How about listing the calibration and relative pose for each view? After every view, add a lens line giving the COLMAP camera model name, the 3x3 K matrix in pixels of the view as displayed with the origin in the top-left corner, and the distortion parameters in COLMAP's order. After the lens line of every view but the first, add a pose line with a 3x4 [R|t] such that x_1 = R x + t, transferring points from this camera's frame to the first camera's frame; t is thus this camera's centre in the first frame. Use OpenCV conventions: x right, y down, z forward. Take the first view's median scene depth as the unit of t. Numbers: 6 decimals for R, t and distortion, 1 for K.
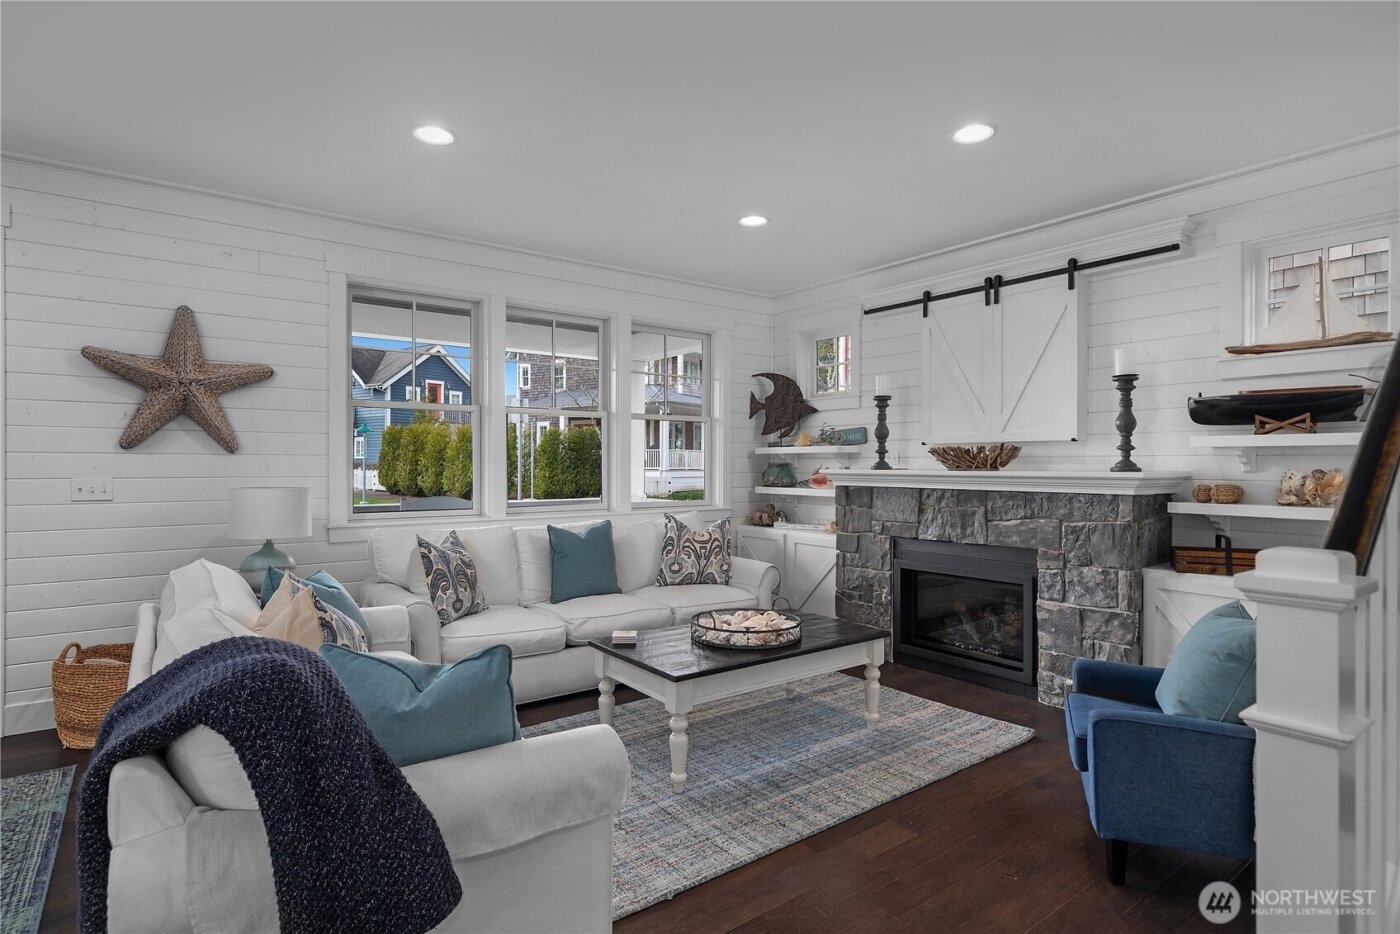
lens RADIAL K [[726.1, 0, 700.0], [0, 726.1, 463.8], [0, 0, 1]] dist [-0.001297, 0.000223]
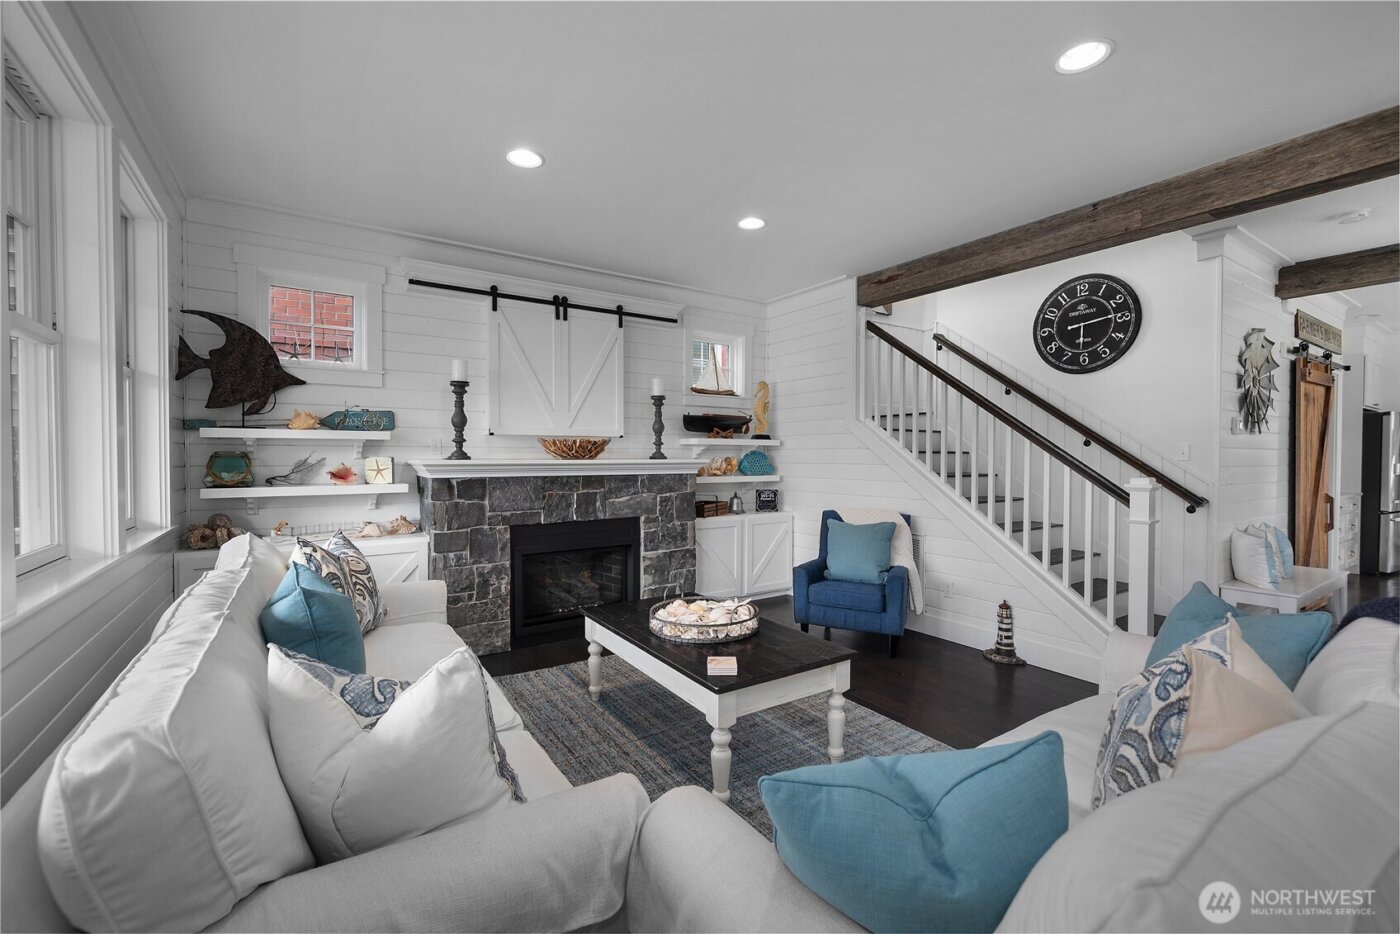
lens RADIAL K [[594.0, 0, 704.5], [0, 594.0, 462.7], [0, 0, 1]] dist [0.000927, 0.000097]
pose [[0.053159, -0.016392, 0.998452, -0.710674], [-0.003462, 0.999856, 0.016600, -0.002802], [-0.998580, -0.004339, 0.053094, 0.904060]]
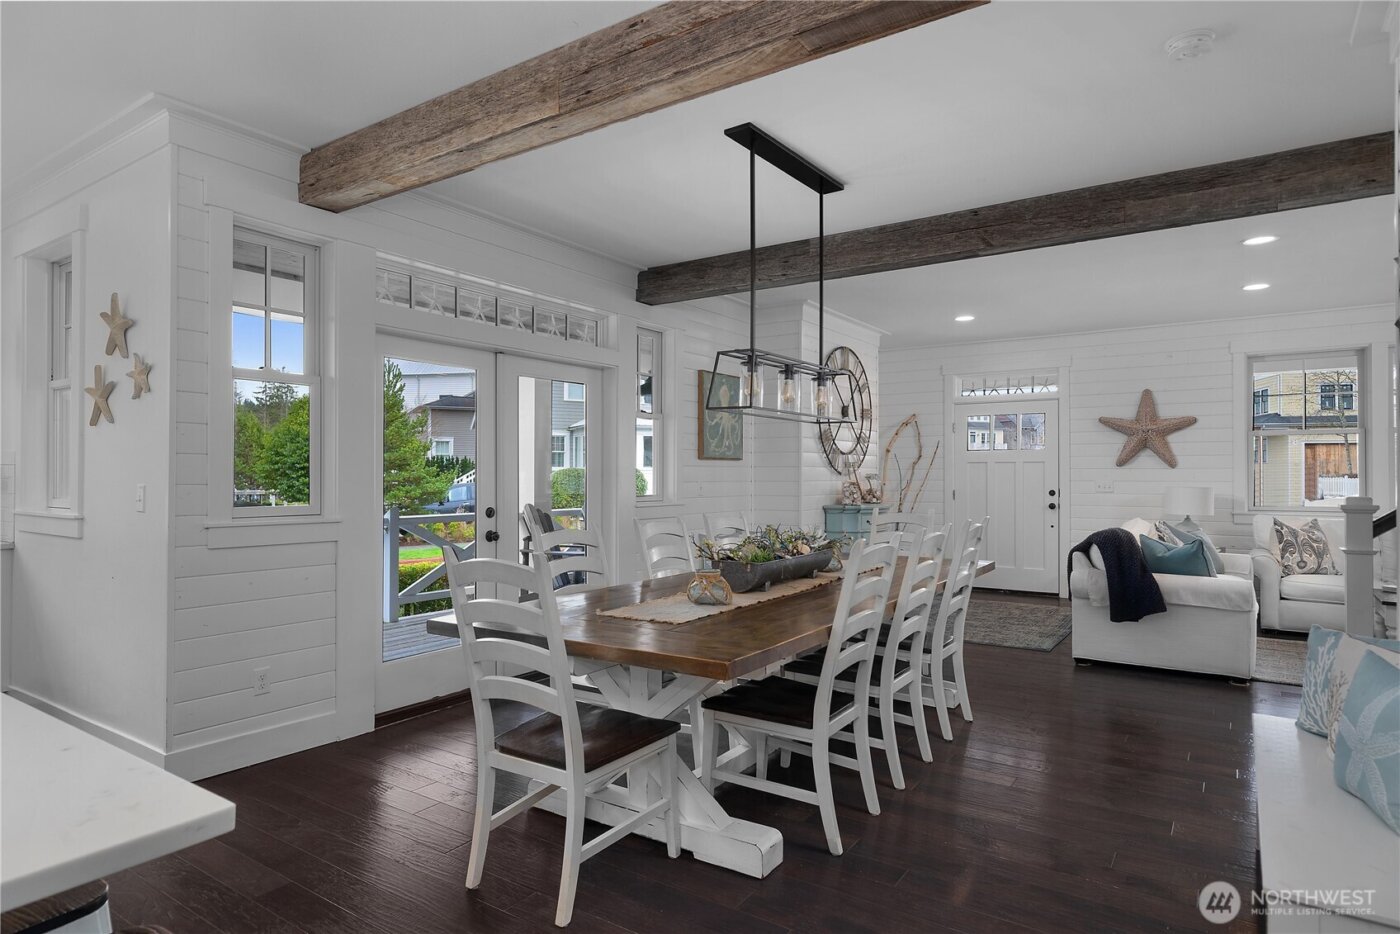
lens RADIAL K [[790.8, 0, 692.0], [0, 790.8, 464.5], [0, 0, 1]] dist [0.016449, -0.000660]
pose [[0.314050, -0.015903, -0.949273, 0.688645], [0.002960, 0.999871, -0.015772, 0.003554], [0.949402, 0.002144, 0.314057, -0.604627]]
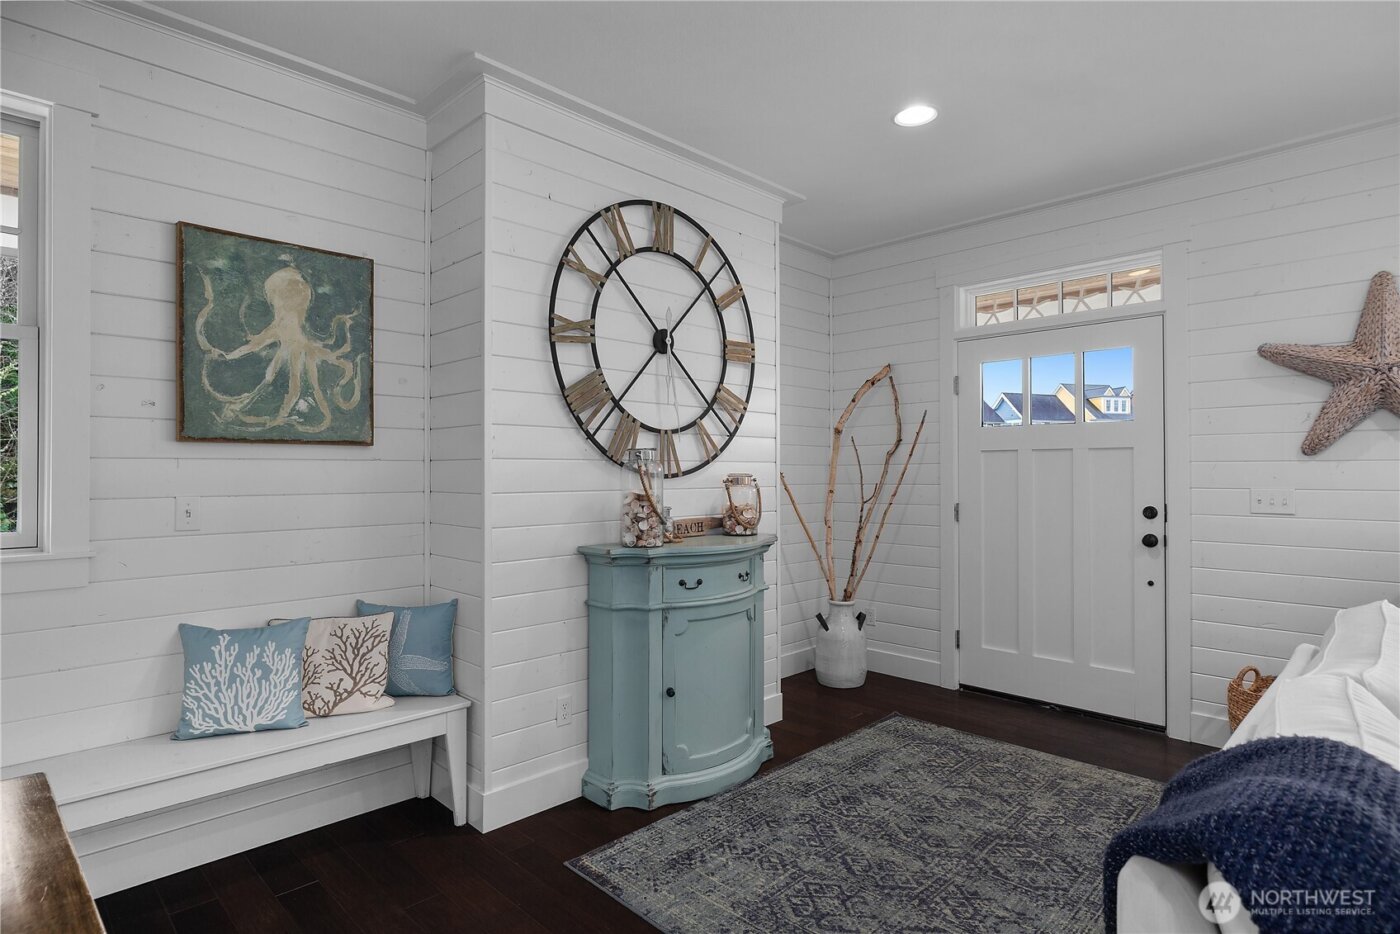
lens RADIAL K [[748.4, 0, 702.5], [0, 748.4, 467.4], [0, 0, 1]] dist [0.001264, 0.002167]
pose [[0.155586, -0.010789, -0.987763, -0.018299], [0.006173, 0.999931, -0.009950, -0.001447], [0.987803, -0.004549, 0.155642, 0.110862]]
